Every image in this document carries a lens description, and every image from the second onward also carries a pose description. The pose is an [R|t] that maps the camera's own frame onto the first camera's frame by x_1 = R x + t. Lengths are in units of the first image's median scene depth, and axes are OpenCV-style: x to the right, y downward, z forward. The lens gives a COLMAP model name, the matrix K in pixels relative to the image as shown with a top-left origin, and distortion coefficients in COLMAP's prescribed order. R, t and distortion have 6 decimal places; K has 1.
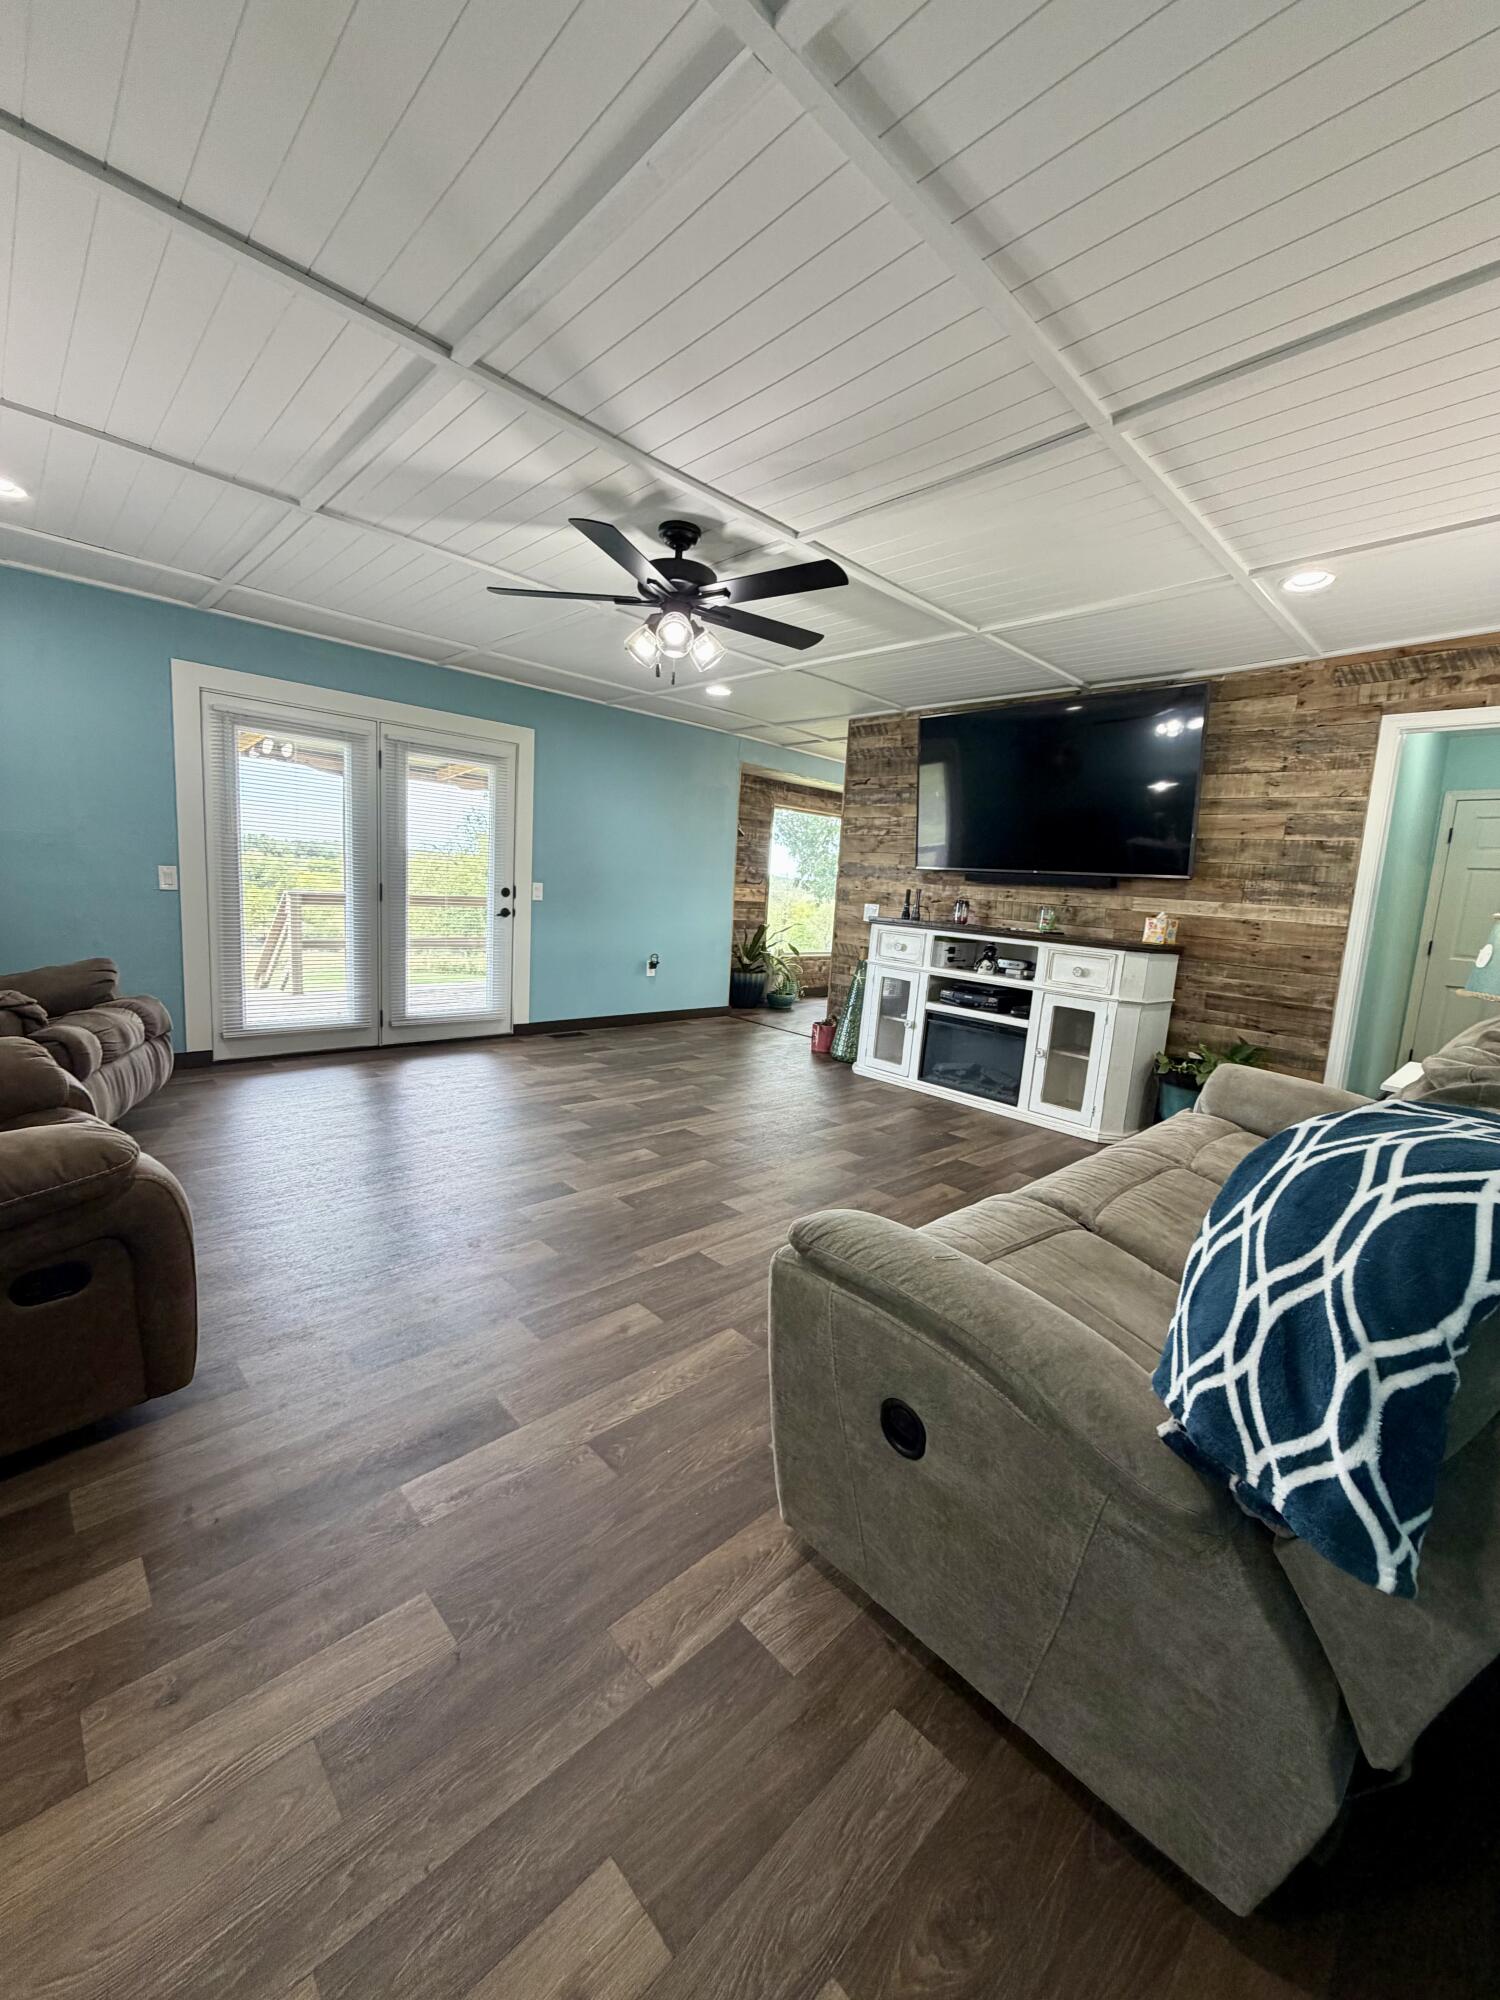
lens RADIAL K [[793.7, 0, 745.8], [0, 793.7, 1002.8], [0, 0, 1]] dist [-0.000781, 0.000299]
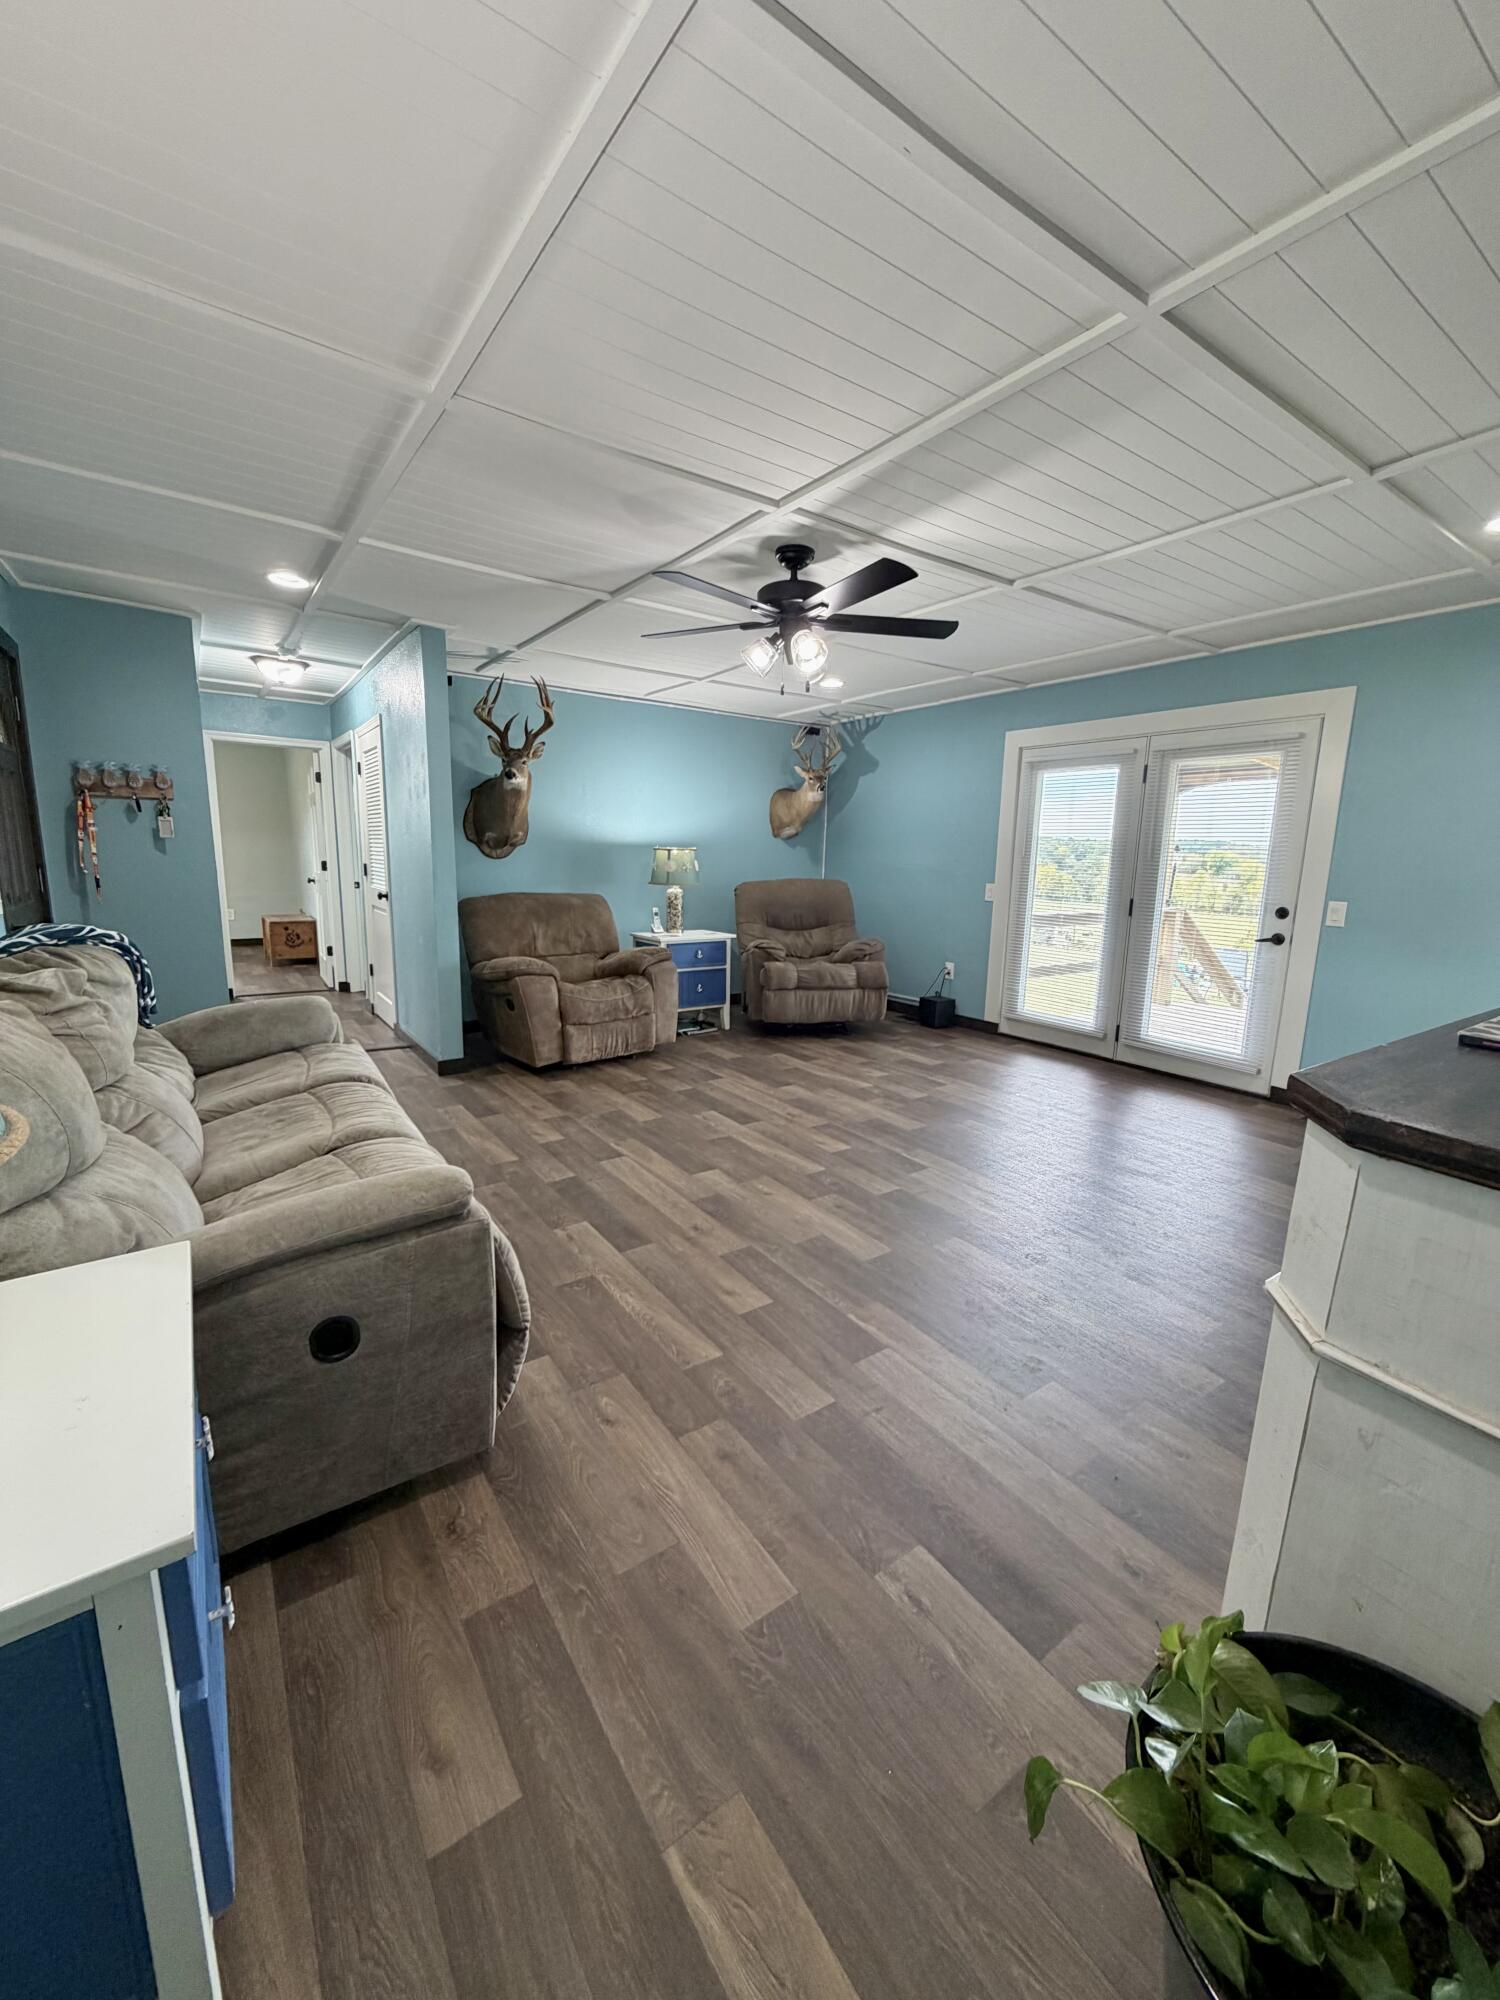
lens RADIAL K [[793.7, 0, 742.7], [0, 793.7, 989.7], [0, 0, 1]] dist [-0.000781, 0.000299]
pose [[-0.153980, 0.104474, -0.982535, 0.620397], [-0.182450, 0.974288, 0.132190, -0.084047], [0.971083, 0.199619, -0.130960, 0.701098]]
